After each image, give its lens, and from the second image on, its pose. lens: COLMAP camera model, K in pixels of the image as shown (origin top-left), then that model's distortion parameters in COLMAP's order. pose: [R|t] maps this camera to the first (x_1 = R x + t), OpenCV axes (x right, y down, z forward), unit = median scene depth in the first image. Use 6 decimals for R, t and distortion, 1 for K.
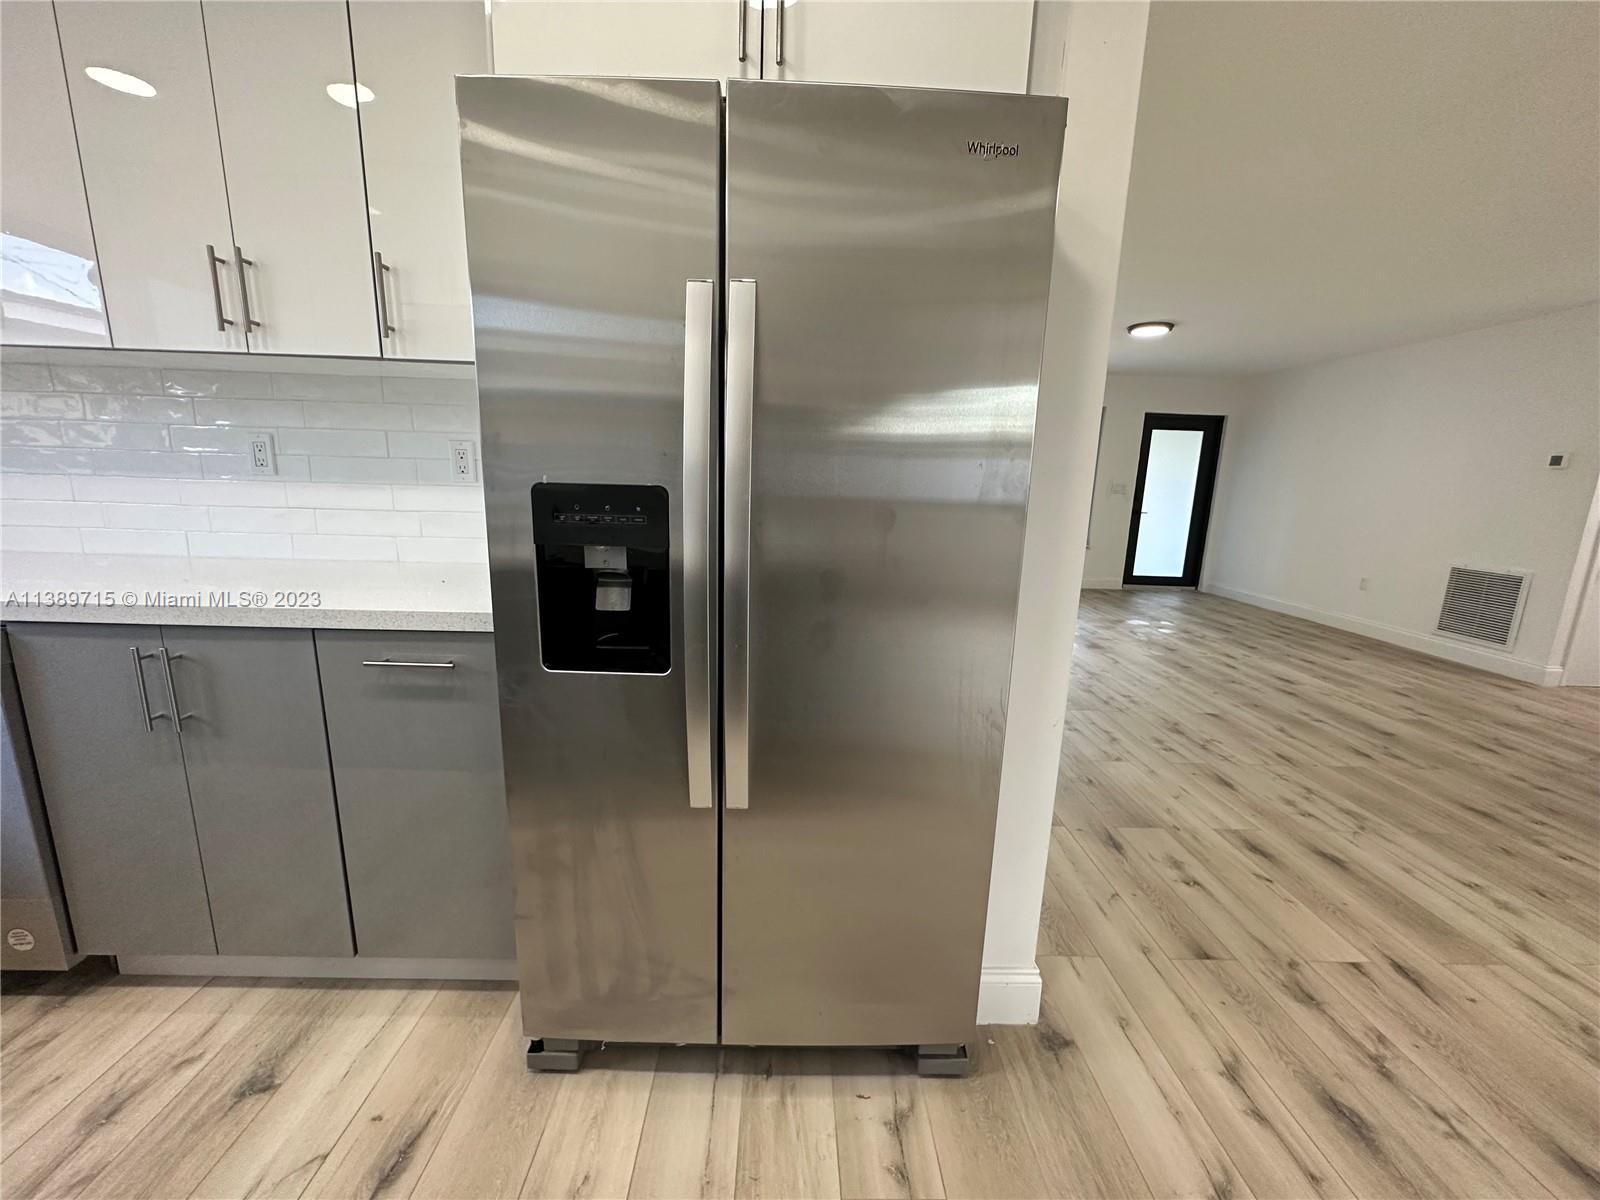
lens RADIAL K [[632.9, 0, 799.7], [0, 632.9, 599.7], [0, 0, 1]] dist [-0.000737, 0.000879]
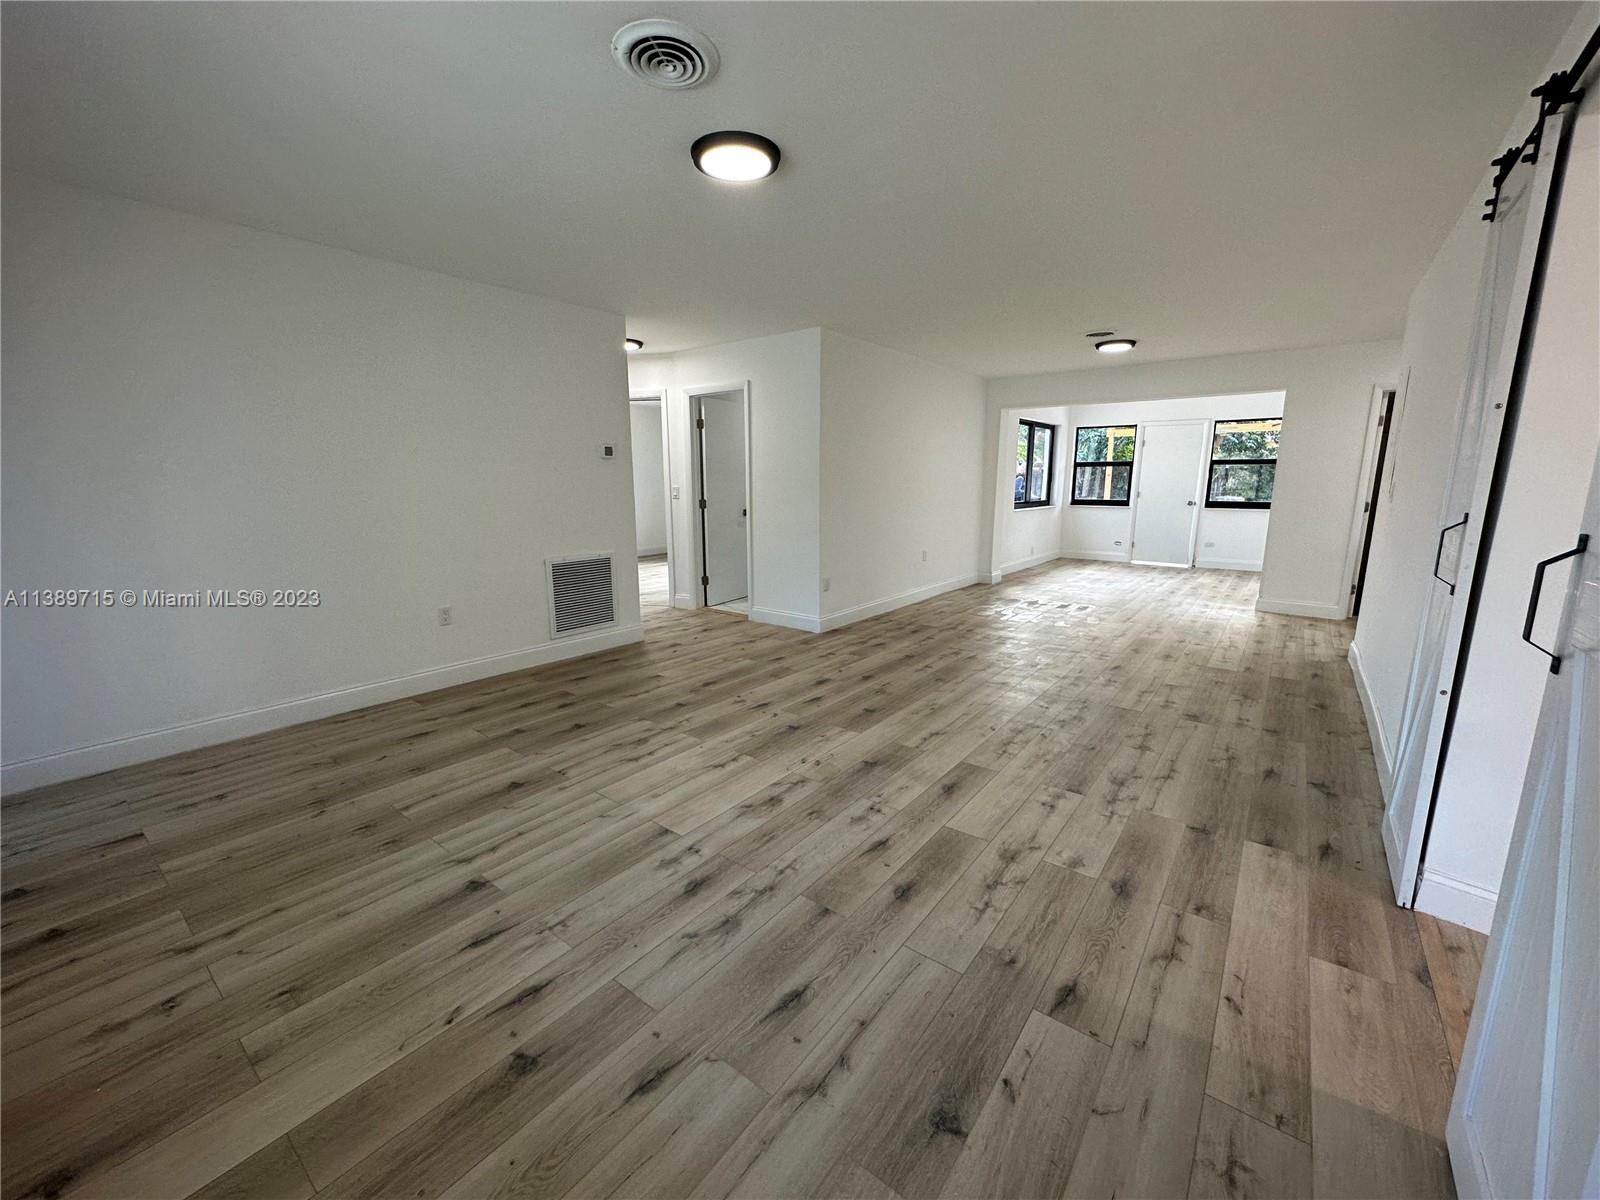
lens RADIAL K [[632.9, 0, 803.7], [0, 632.9, 600.0], [0, 0, 1]] dist [-0.000737, 0.000879]
pose [[-0.781960, -0.149502, 0.605134, 0.247292], [0.093147, 0.931884, 0.350594, -0.376368], [-0.616329, 0.330517, -0.714771, 1.883476]]
